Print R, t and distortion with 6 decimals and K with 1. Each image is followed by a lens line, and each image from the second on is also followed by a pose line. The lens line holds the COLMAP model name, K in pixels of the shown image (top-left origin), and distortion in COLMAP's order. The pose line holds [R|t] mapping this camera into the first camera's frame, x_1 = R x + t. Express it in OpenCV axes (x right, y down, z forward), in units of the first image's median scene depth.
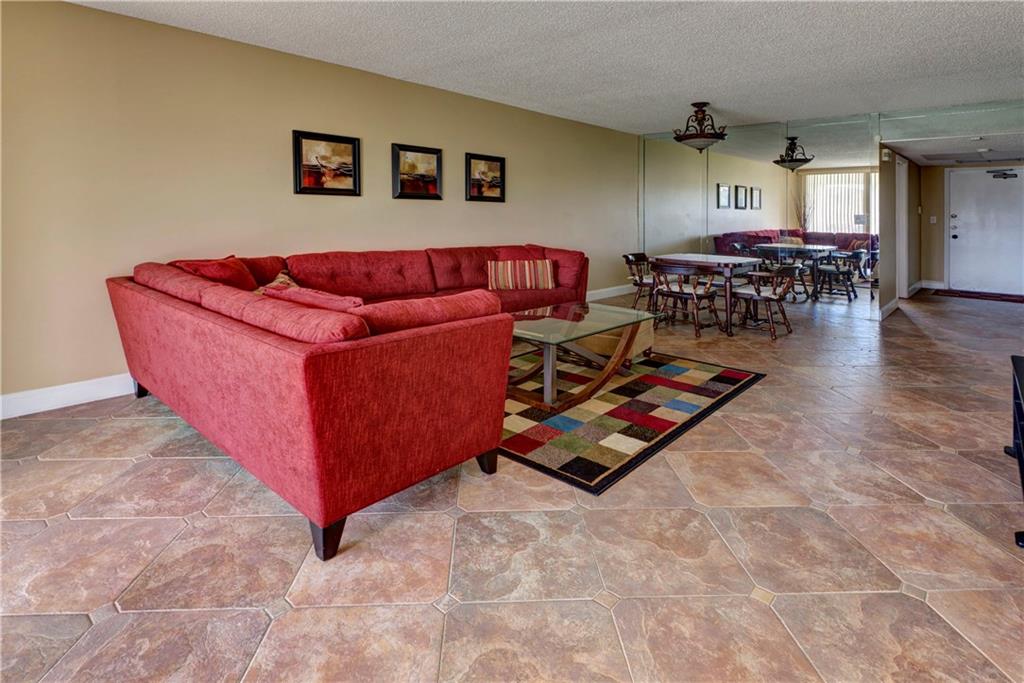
lens RADIAL K [[510.3, 0, 513.1], [0, 510.3, 302.2], [0, 0, 1]] dist [-0.000084, -0.000111]
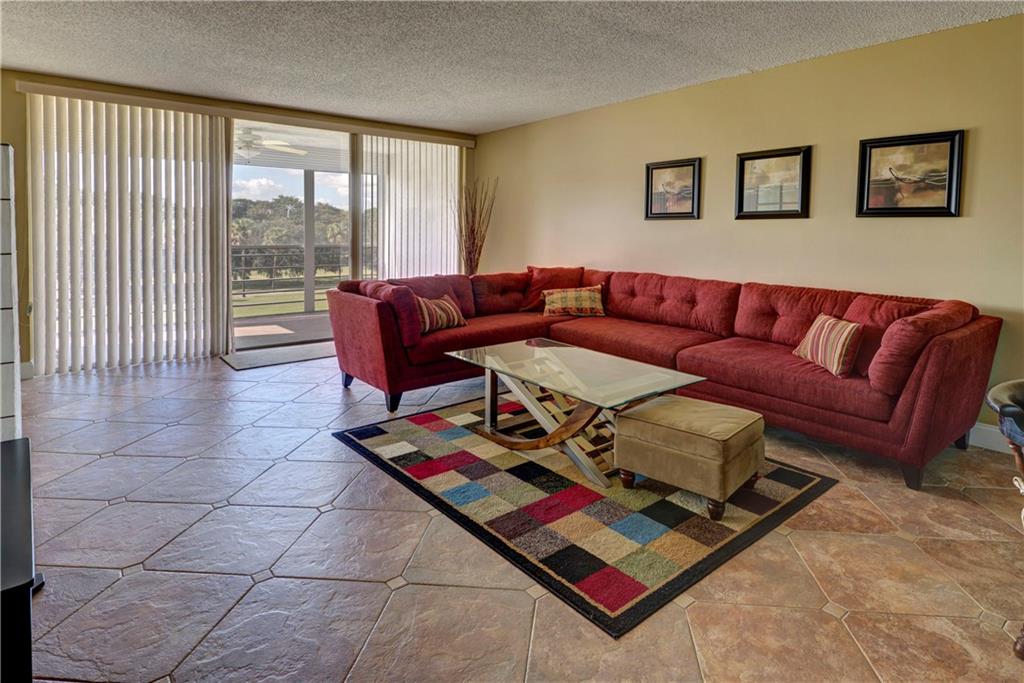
lens RADIAL K [[529.4, 0, 512.0], [0, 529.4, 341.5], [0, 0, 1]] dist [-0.001774, -0.001490]
pose [[-0.139980, 0.182074, -0.973270, 0.631461], [-0.184264, 0.960987, 0.206278, -0.107970], [0.972858, 0.208214, -0.100969, 0.683787]]
